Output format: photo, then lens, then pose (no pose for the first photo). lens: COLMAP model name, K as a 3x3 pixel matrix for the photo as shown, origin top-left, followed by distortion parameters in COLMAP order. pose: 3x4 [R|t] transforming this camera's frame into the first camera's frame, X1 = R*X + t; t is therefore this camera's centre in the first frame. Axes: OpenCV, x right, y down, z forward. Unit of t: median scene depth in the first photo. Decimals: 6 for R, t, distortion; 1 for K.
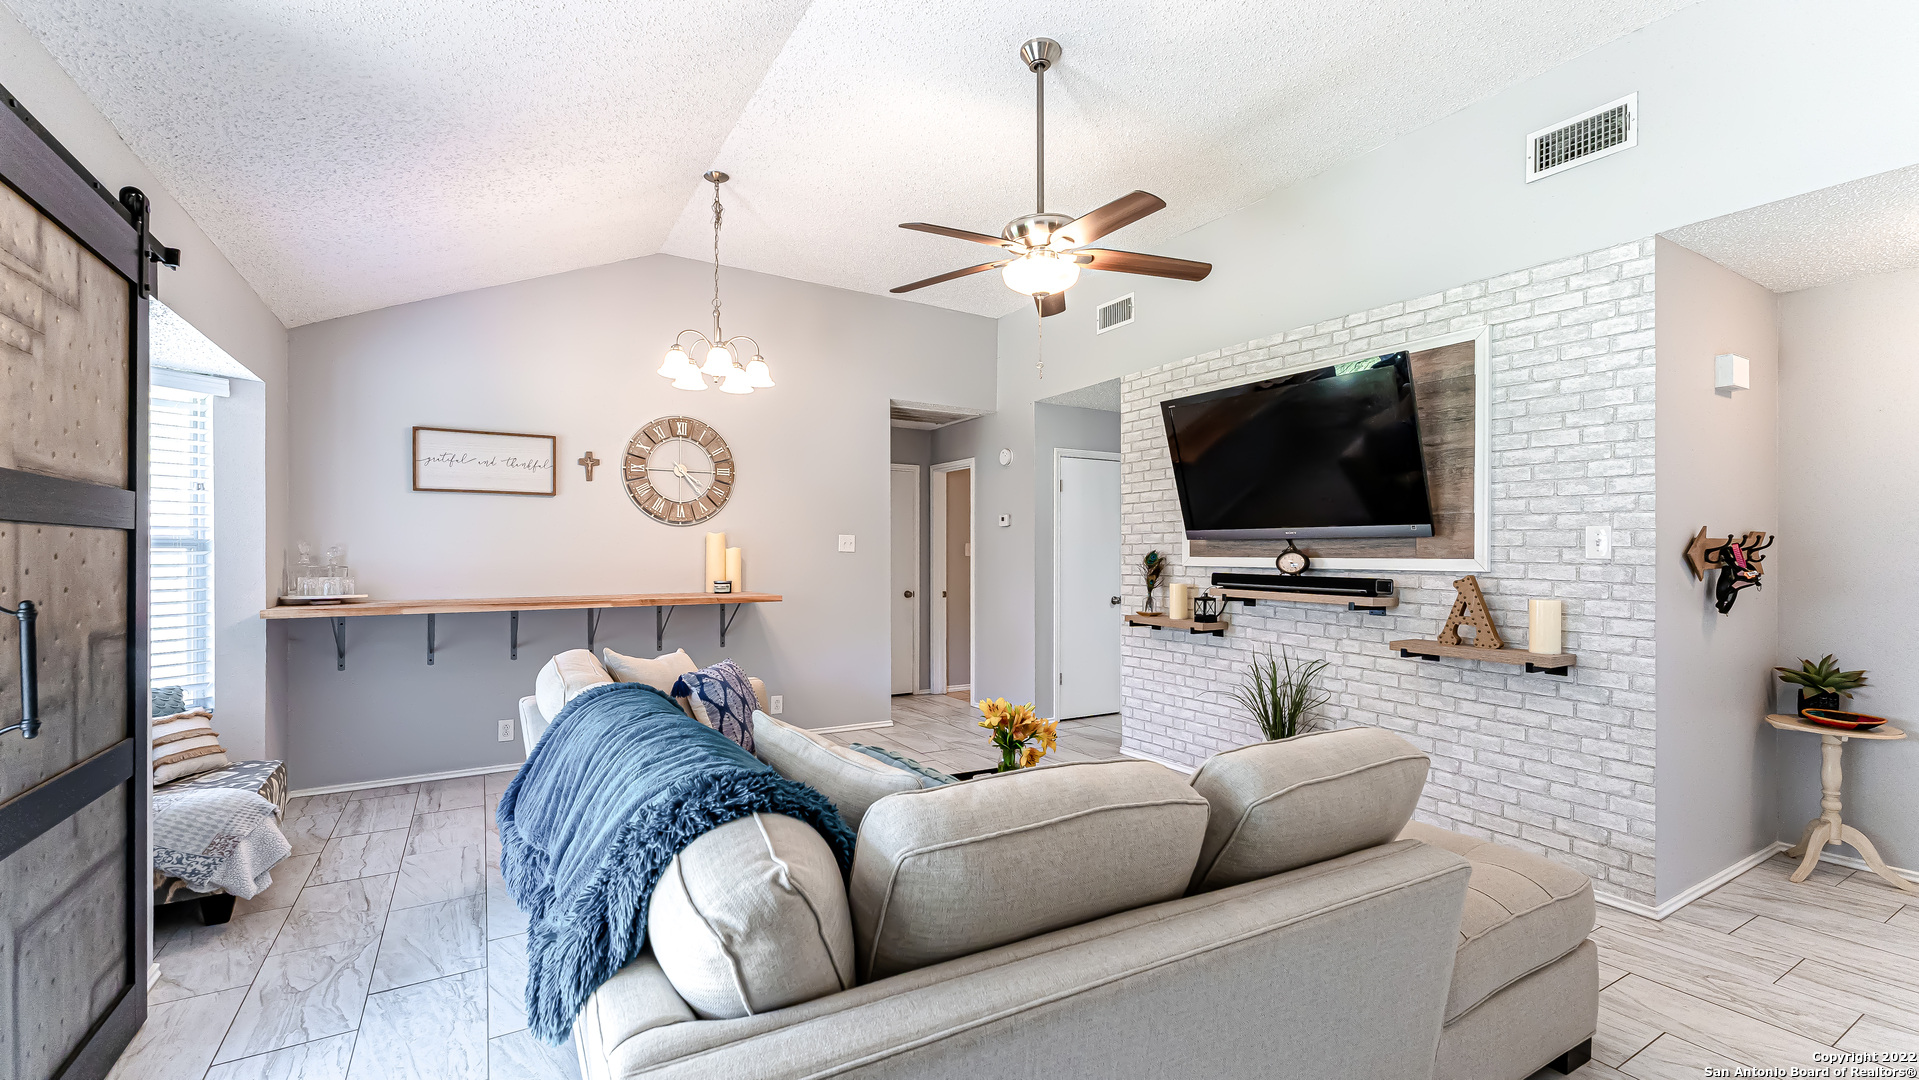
lens RADIAL K [[790.1, 0, 956.4], [0, 790.1, 559.2], [0, 0, 1]] dist [0.001918, 0.000146]
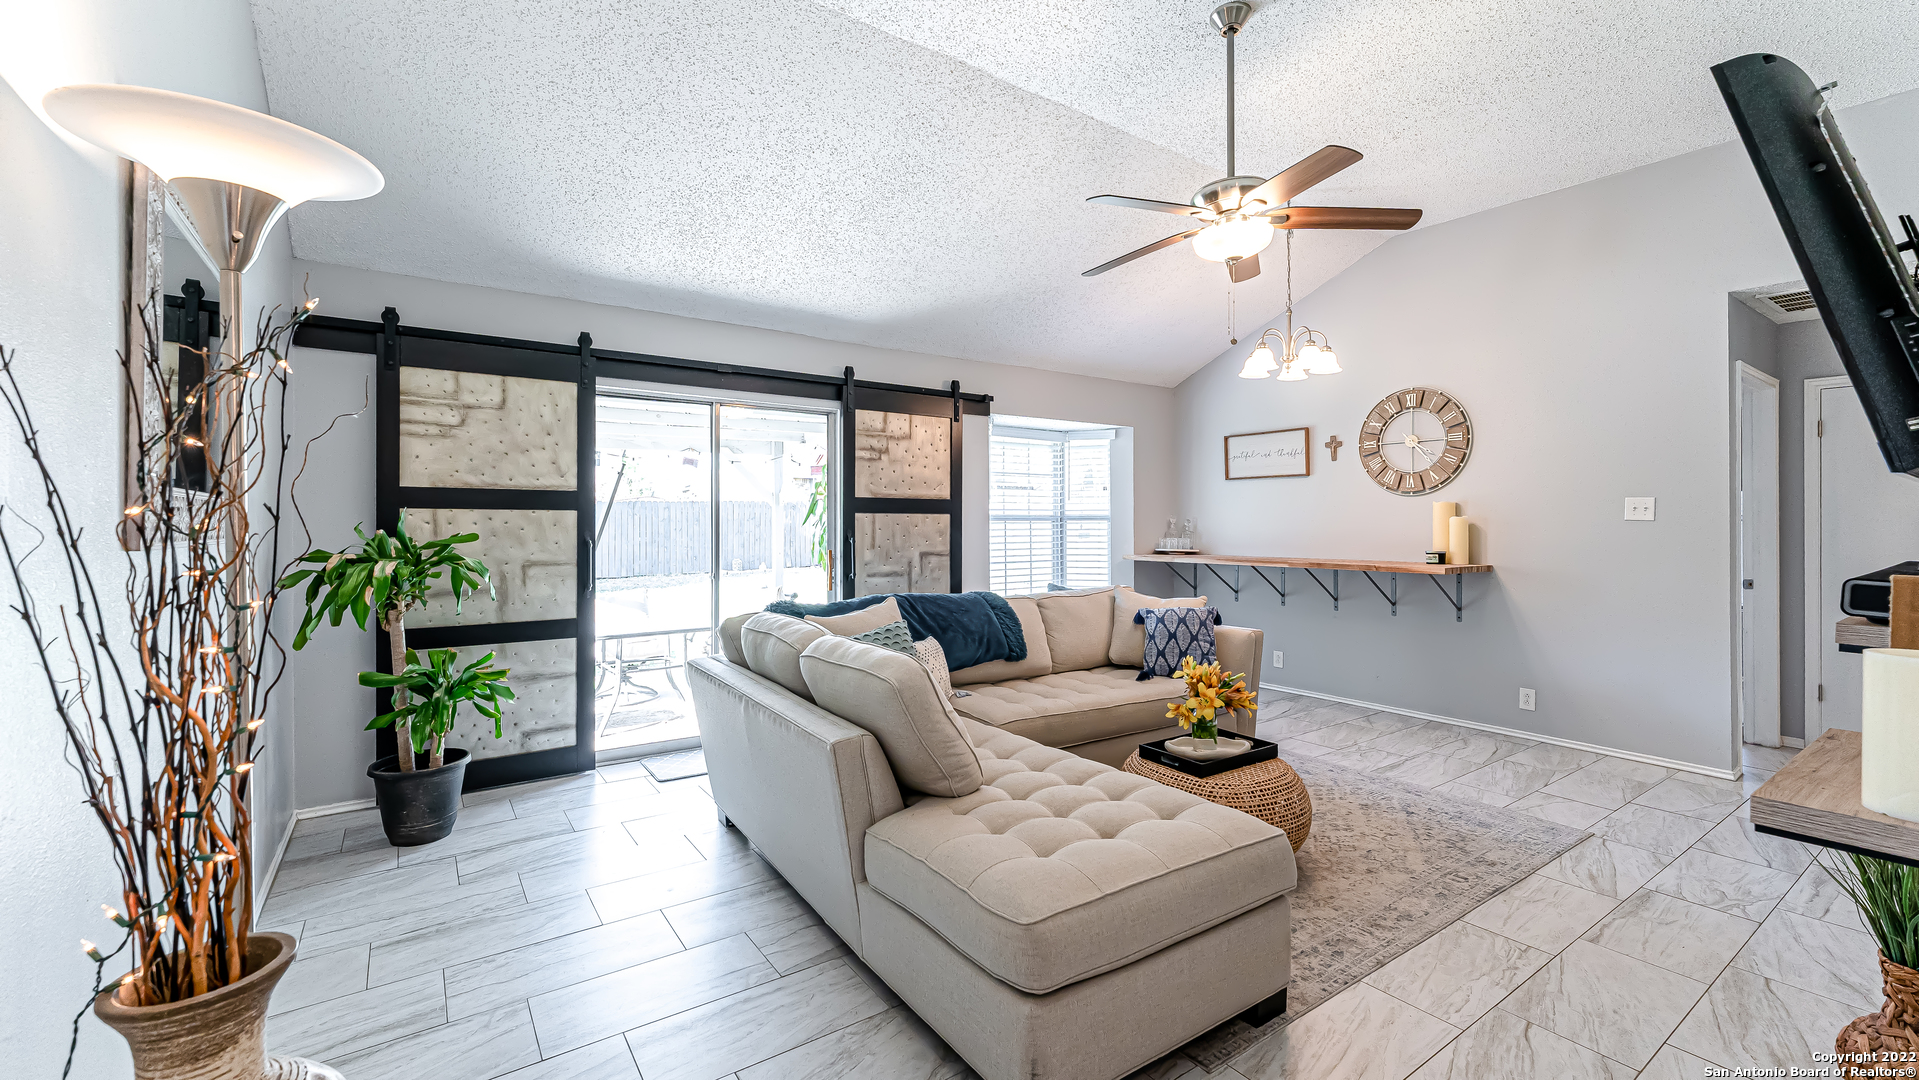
lens RADIAL K [[790.1, 0, 956.4], [0, 790.1, 559.2], [0, 0, 1]] dist [0.001918, 0.000146]
pose [[0.062408, 0.046449, -0.996969, 0.666759], [-0.005015, 0.998918, 0.046226, -0.004816], [0.998038, 0.002115, 0.062574, 0.367713]]
